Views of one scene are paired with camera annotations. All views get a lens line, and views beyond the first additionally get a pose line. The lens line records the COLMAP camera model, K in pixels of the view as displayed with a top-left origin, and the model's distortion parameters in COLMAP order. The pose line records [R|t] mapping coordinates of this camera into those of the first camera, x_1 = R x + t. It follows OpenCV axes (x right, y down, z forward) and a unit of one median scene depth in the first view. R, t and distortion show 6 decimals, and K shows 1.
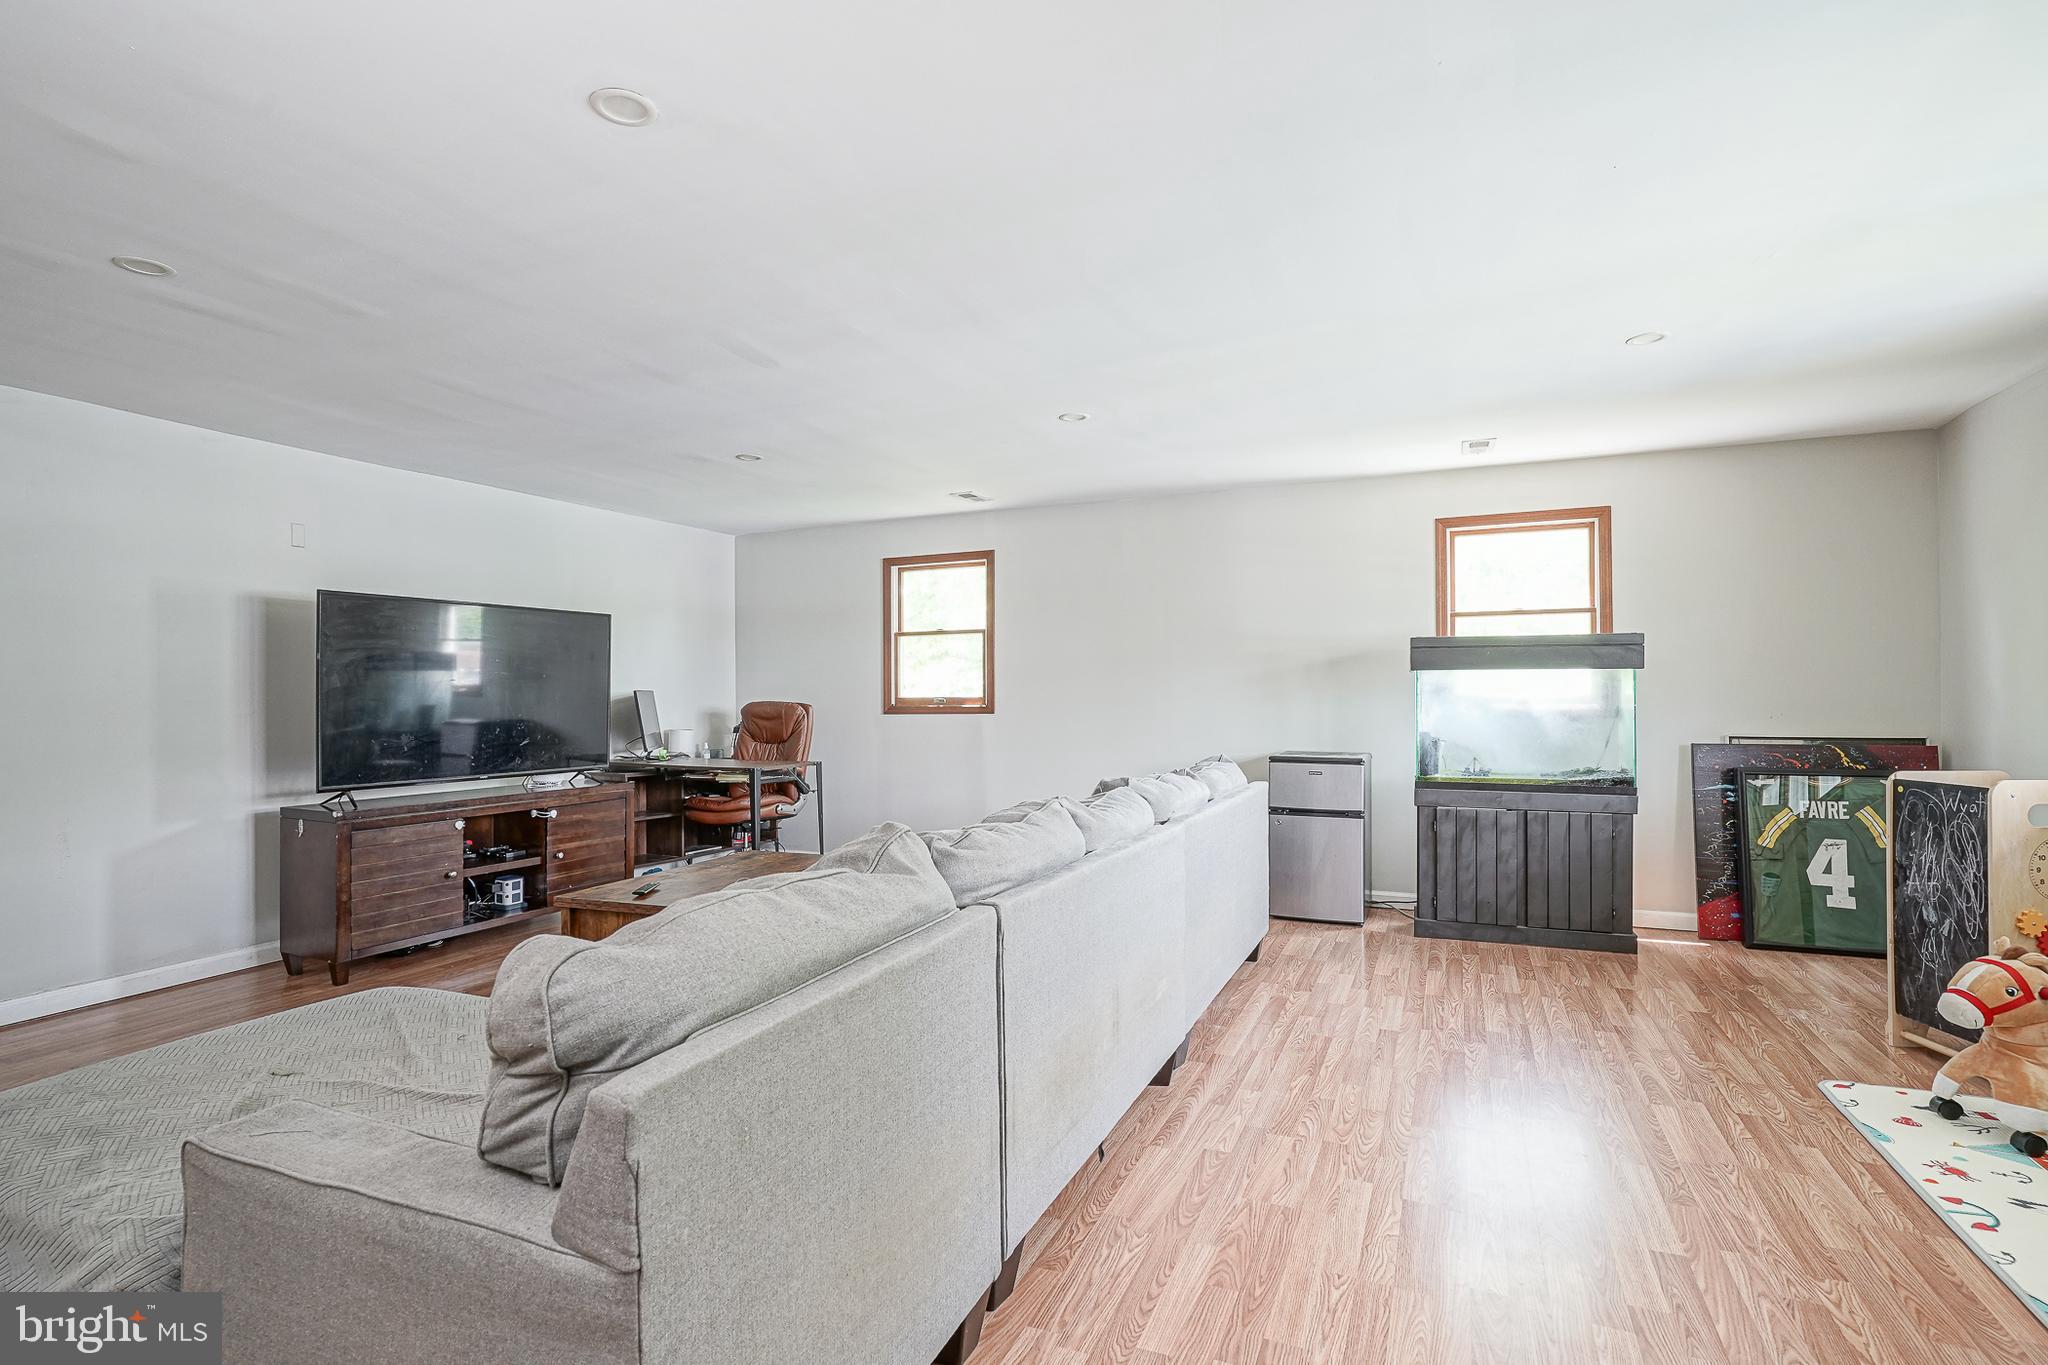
lens RADIAL K [[997.6, 0, 1024.0], [0, 997.6, 682.5], [0, 0, 1]] dist [0.000243, 0.000054]
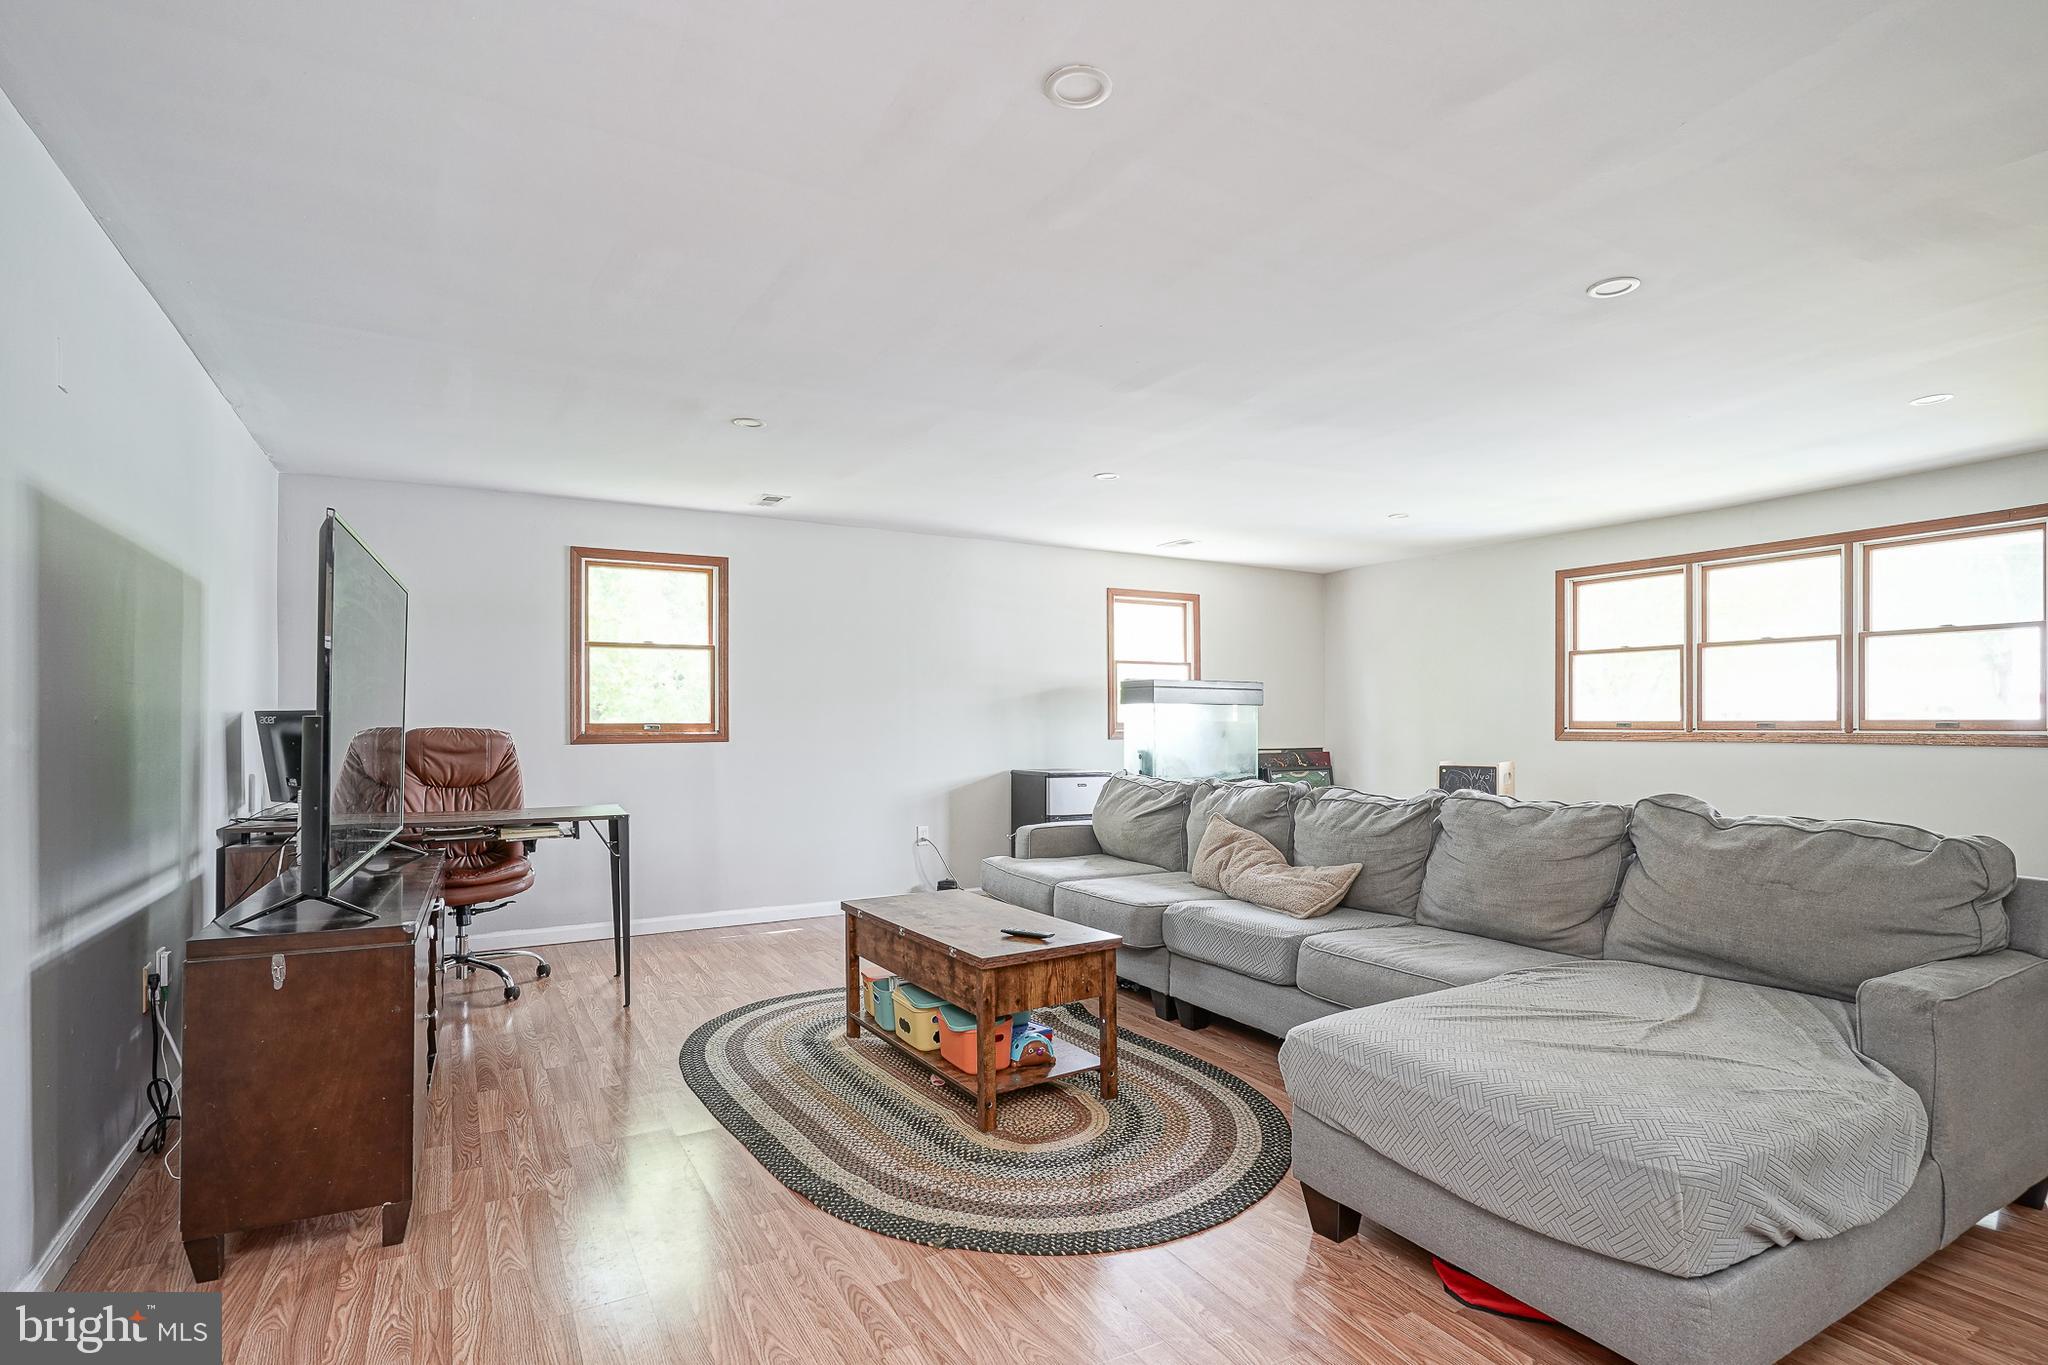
lens RADIAL K [[997.6, 0, 1024.0], [0, 997.6, 682.5], [0, 0, 1]] dist [0.000243, 0.000054]
pose [[0.598608, 0.035007, 0.800277, -0.567435], [-0.011603, 0.999319, -0.035035, 0.006575], [-0.800958, 0.011687, 0.598606, 0.247902]]
